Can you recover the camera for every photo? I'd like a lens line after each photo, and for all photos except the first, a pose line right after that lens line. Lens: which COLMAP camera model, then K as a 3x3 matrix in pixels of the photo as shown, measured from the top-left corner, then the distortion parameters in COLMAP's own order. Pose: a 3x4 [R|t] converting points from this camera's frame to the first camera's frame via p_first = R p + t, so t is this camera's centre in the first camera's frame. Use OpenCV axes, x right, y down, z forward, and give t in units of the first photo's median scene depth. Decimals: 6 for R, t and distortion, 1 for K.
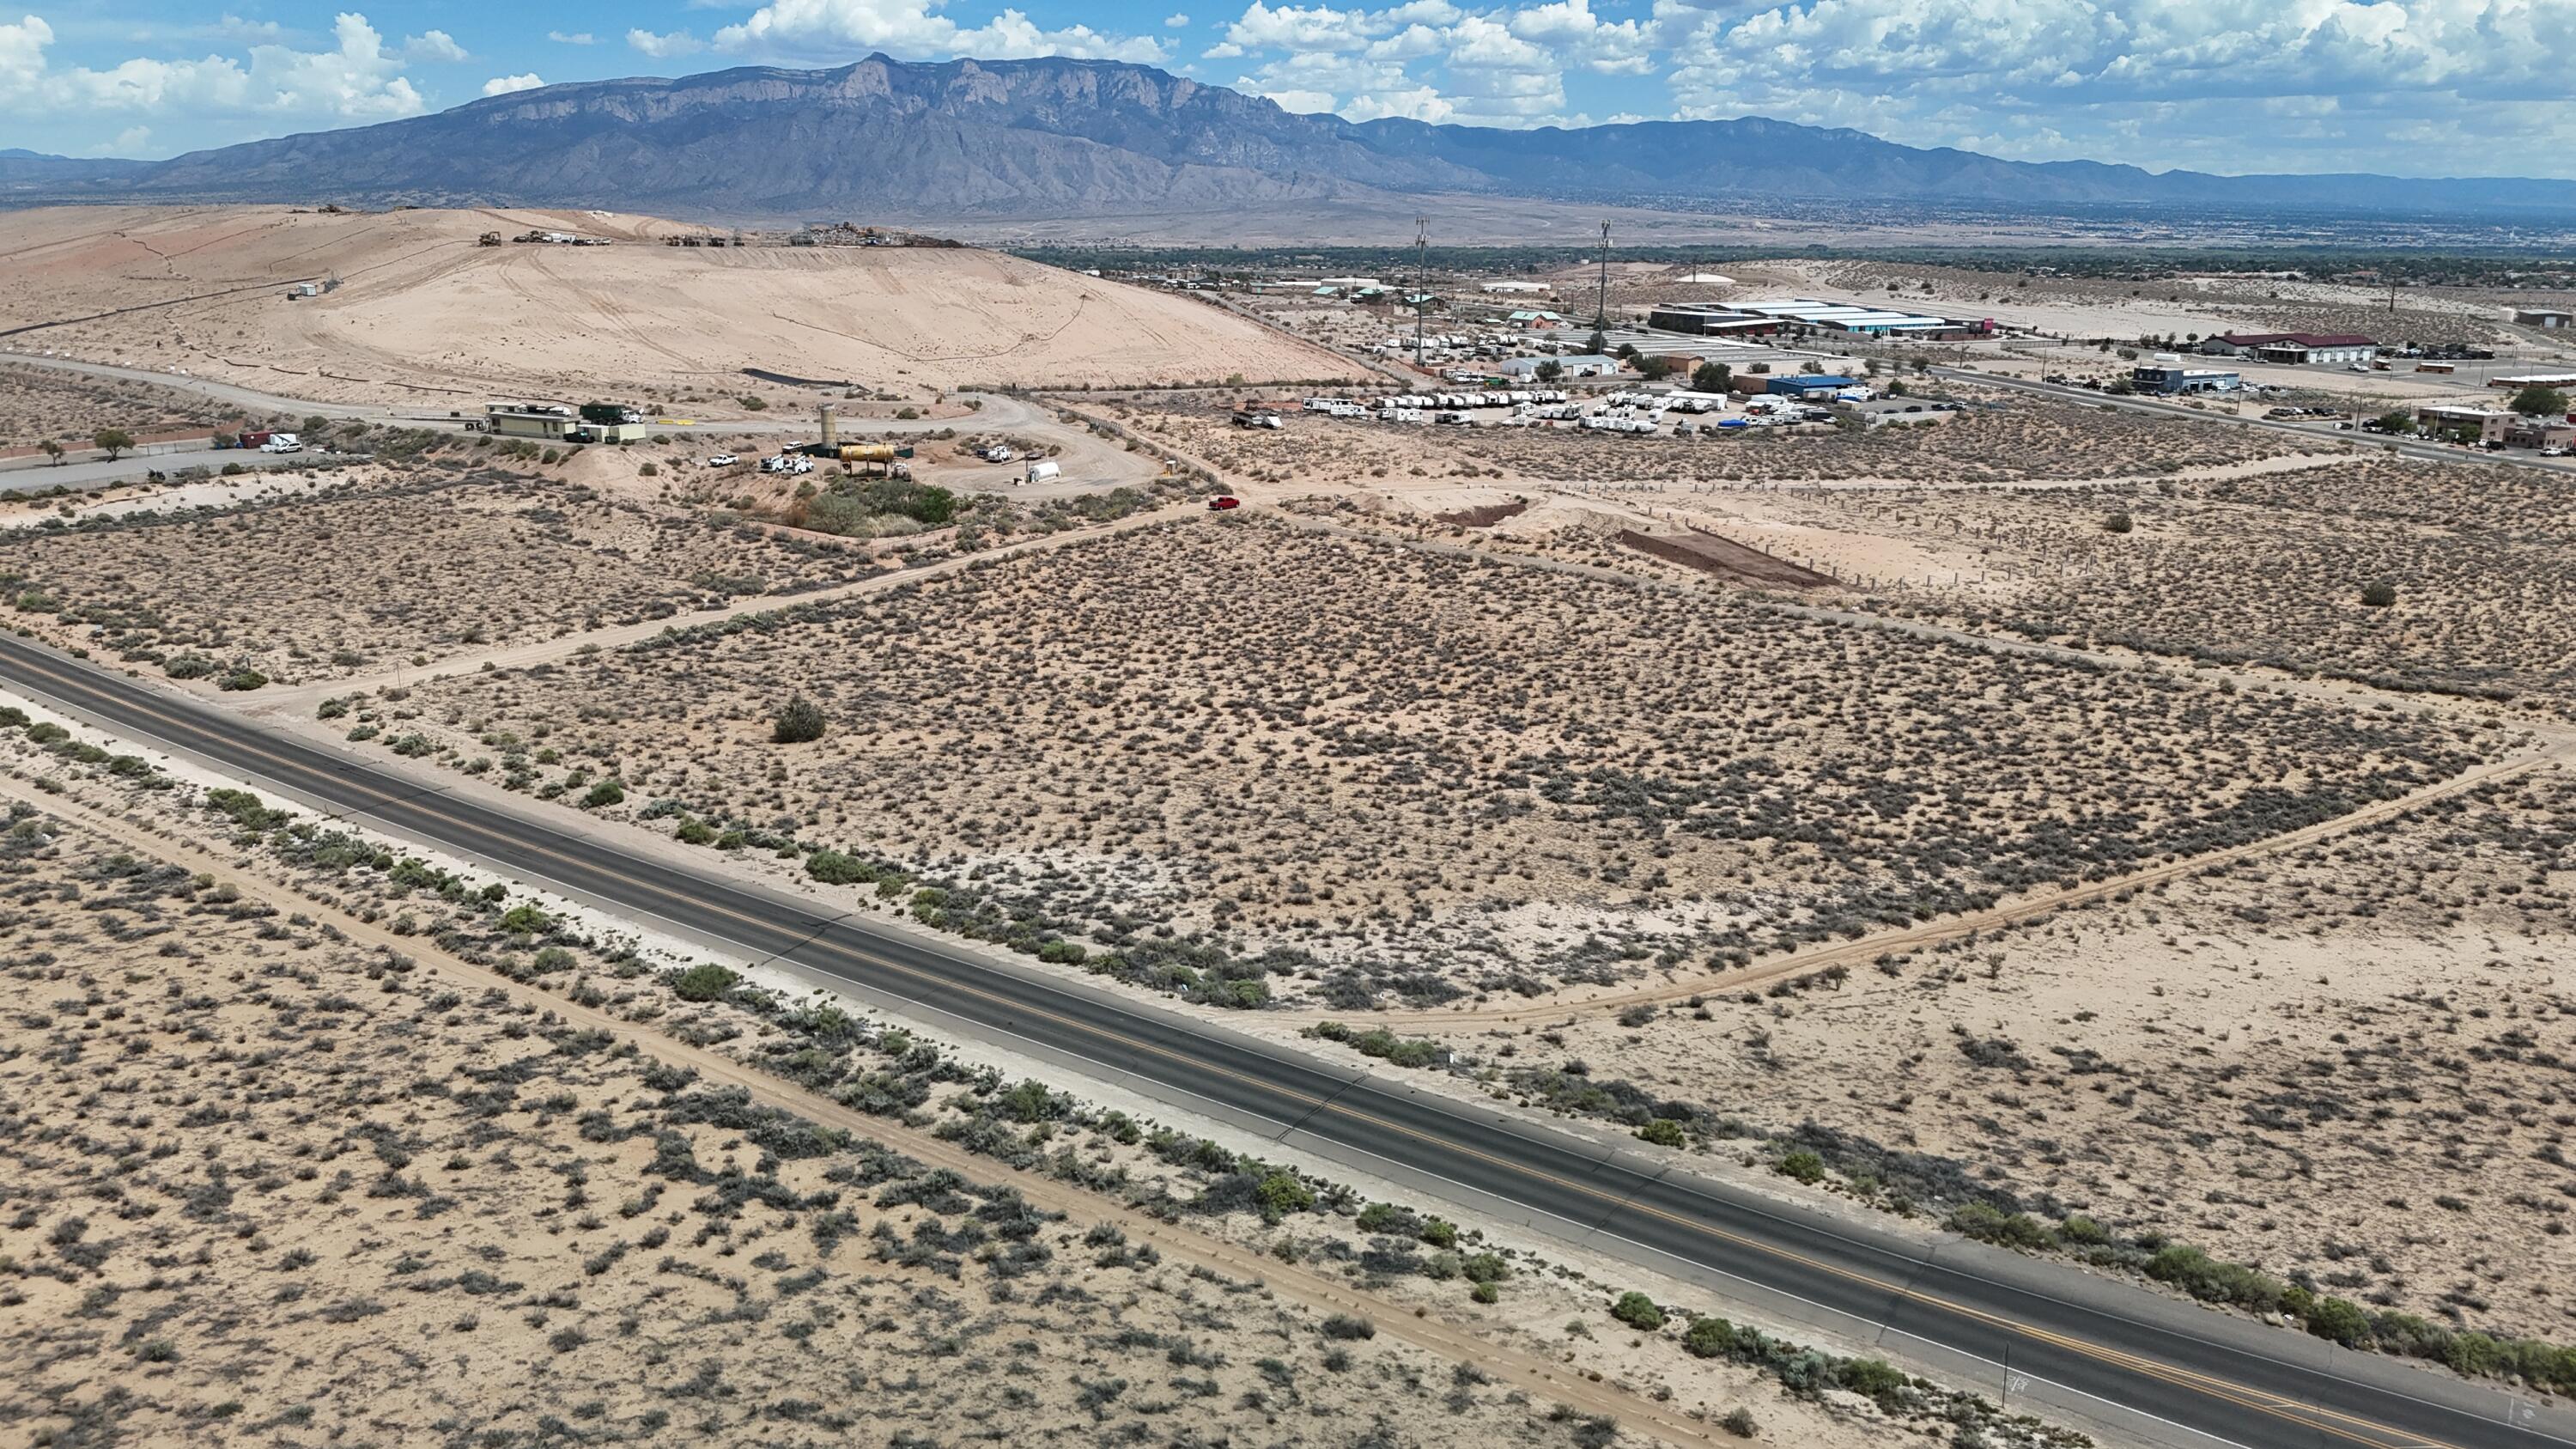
lens RADIAL K [[1891.0, 0, 1294.8], [0, 1891.0, 742.5], [0, 0, 1]] dist [0.069722, -0.063223]
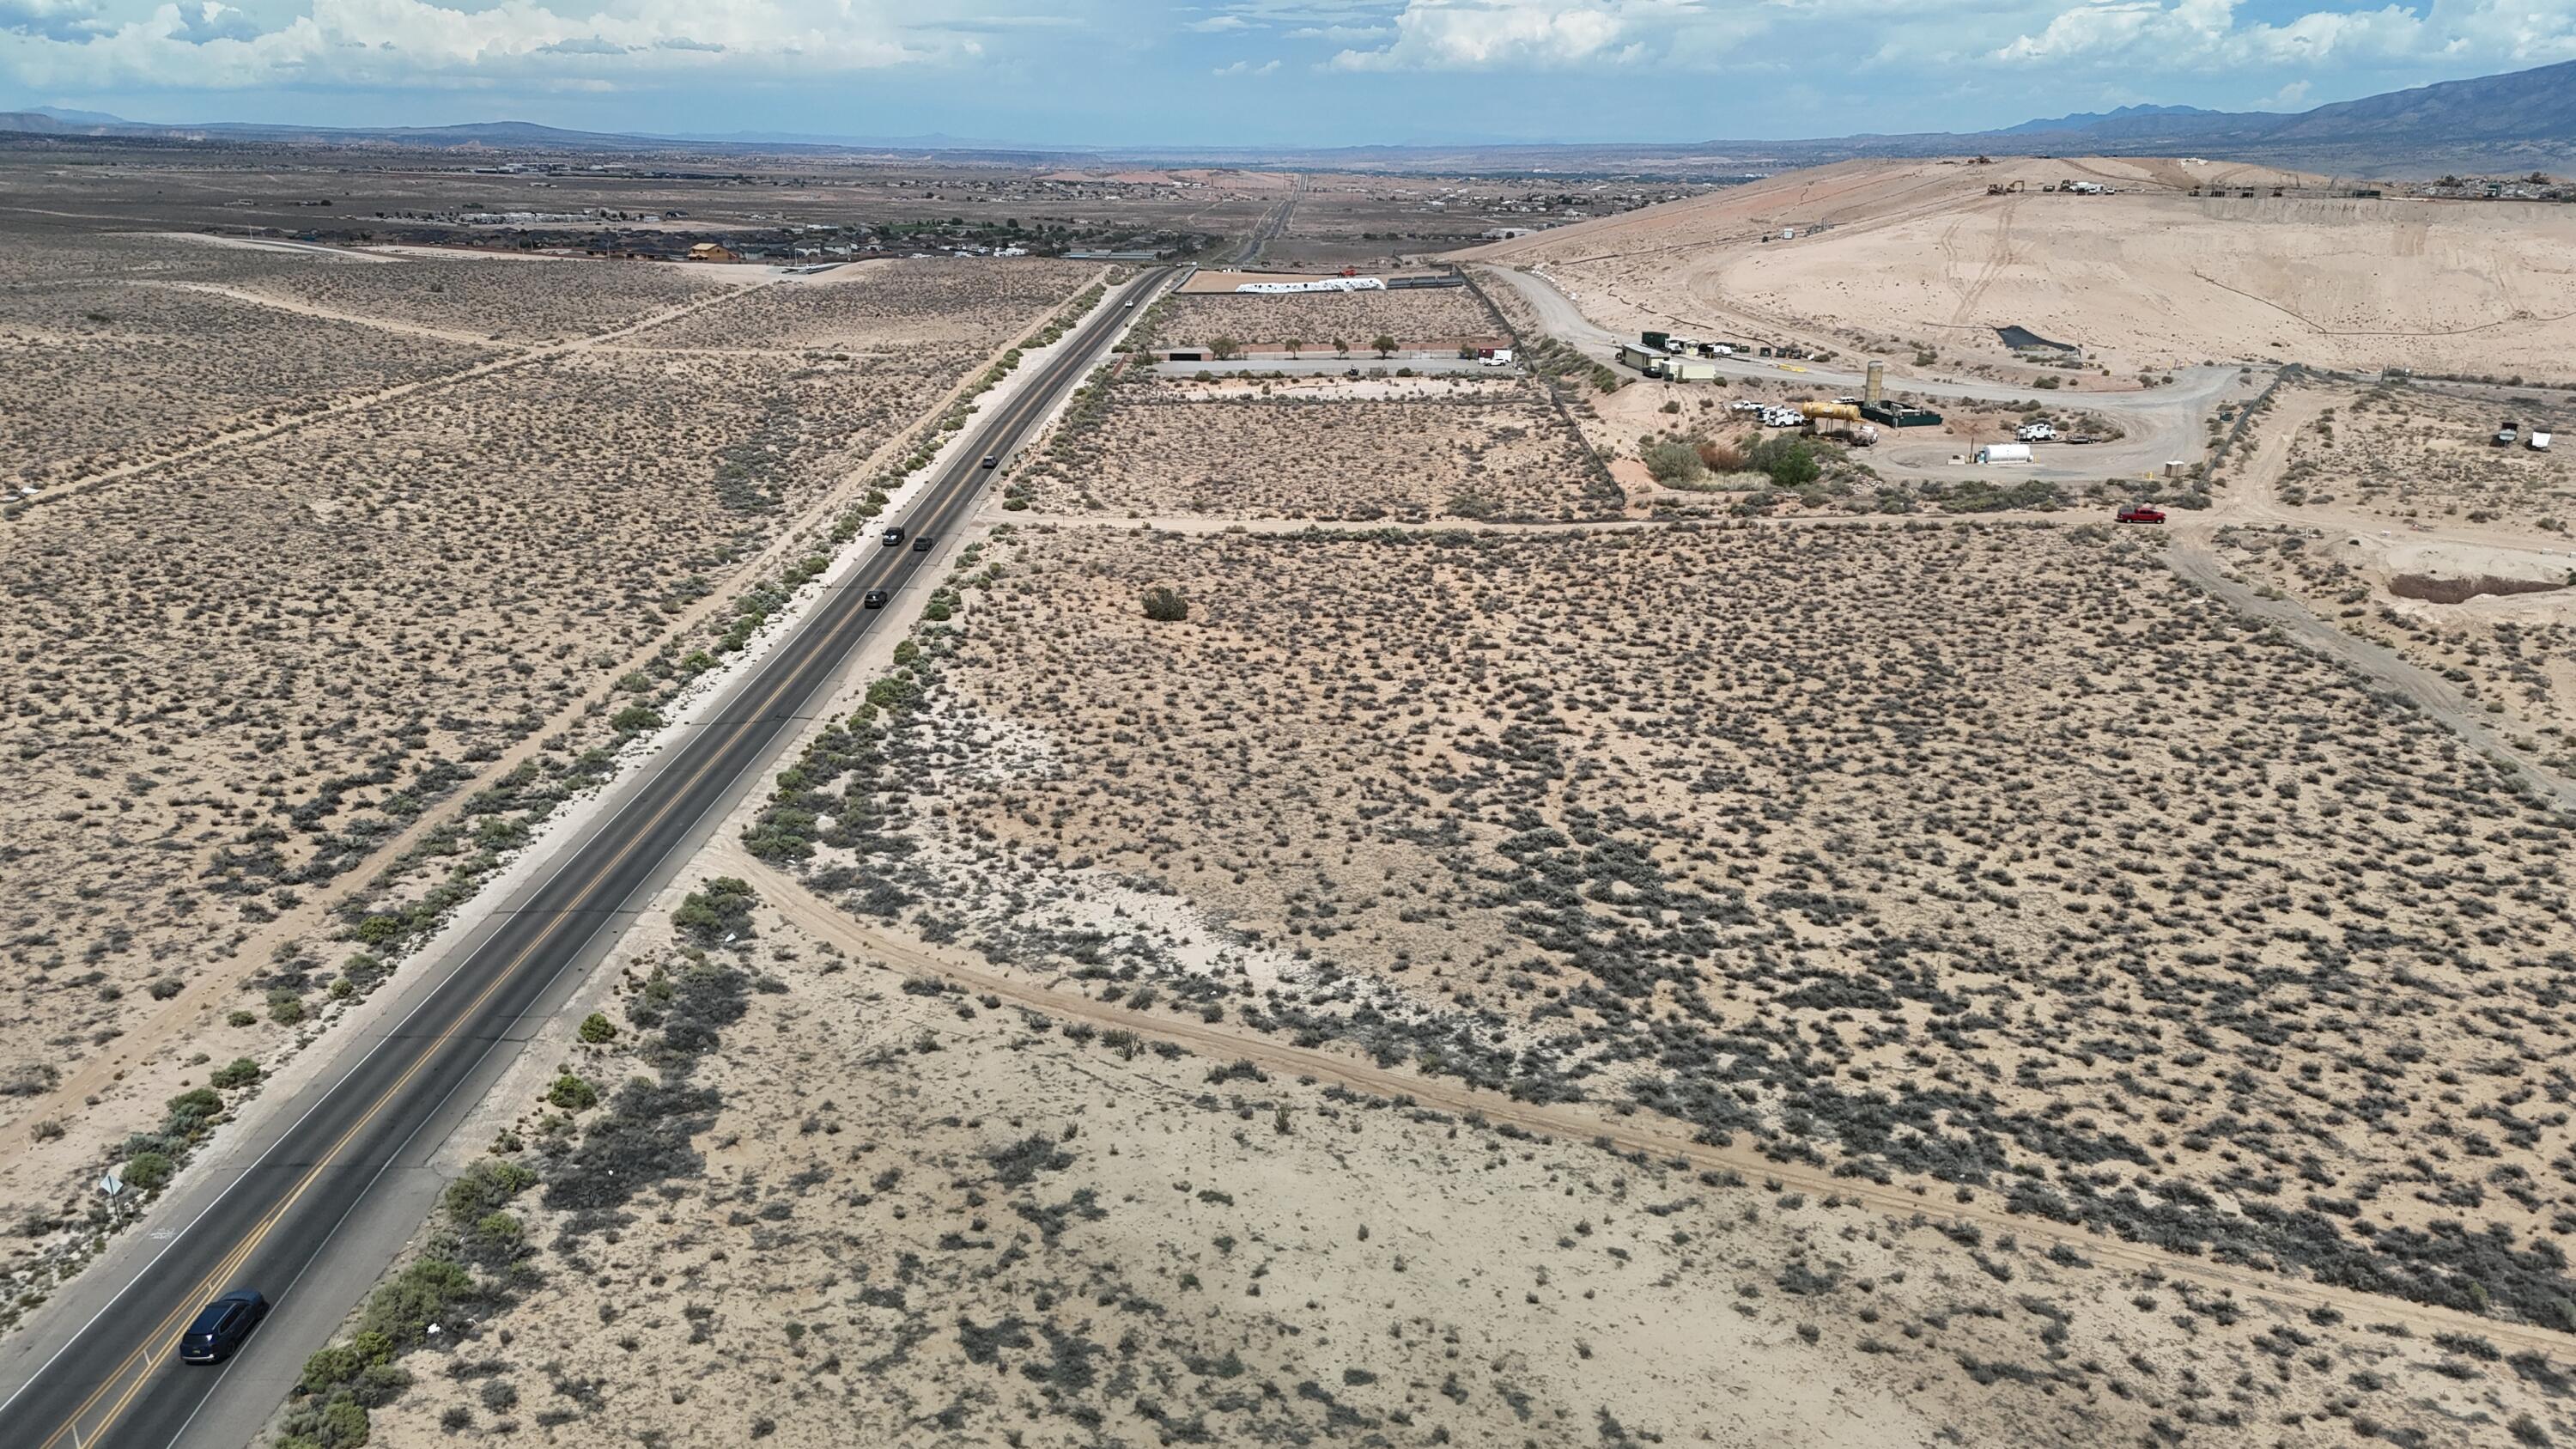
lens RADIAL K [[1891.0, 0, 1293.7], [0, 1891.0, 735.8], [0, 0, 1]] dist [0.069722, -0.063223]
pose [[0.556502, 0.243840, -0.794259, 0.488954], [-0.227912, 0.964096, 0.136292, -0.073684], [0.798975, 0.105175, 0.592096, 0.268334]]
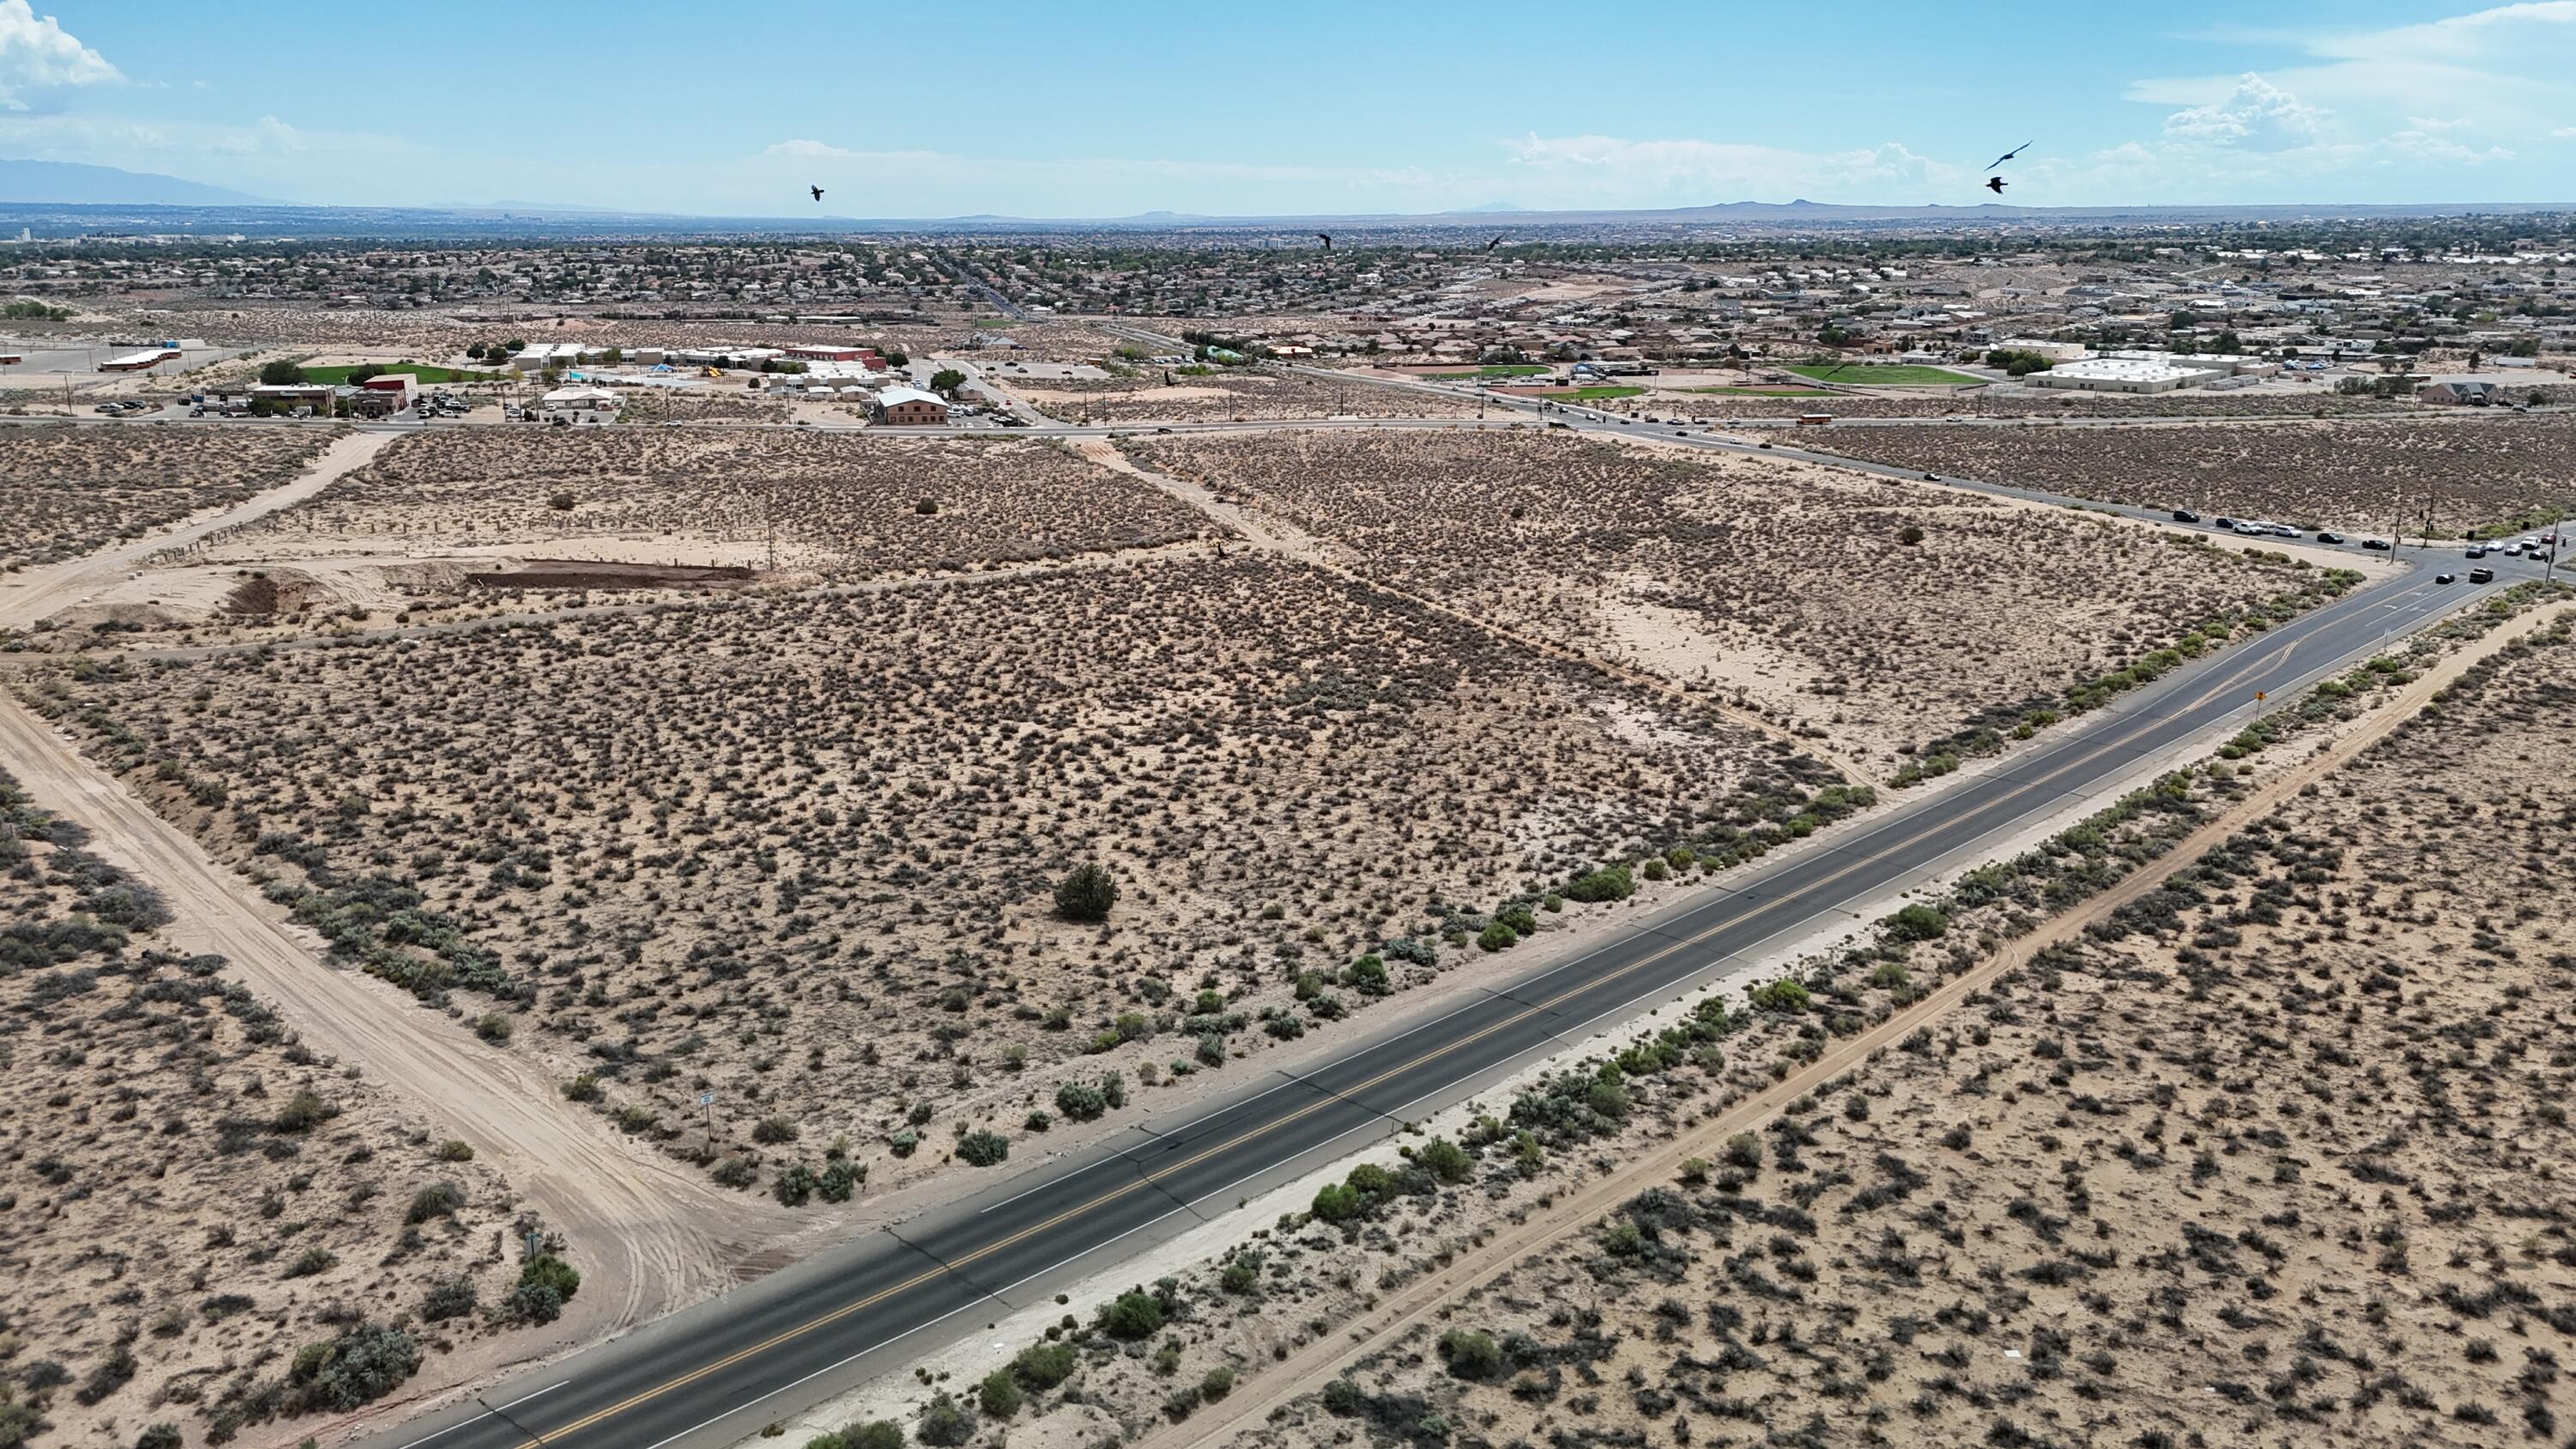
lens RADIAL K [[1891.0, 0, 1294.6], [0, 1891.0, 758.5], [0, 0, 1]] dist [0.069722, -0.063223]
pose [[0.160439, -0.278886, 0.946827, -0.651322], [0.261688, 0.936945, 0.231632, -0.147044], [-0.951724, 0.210611, 0.223304, 0.506952]]
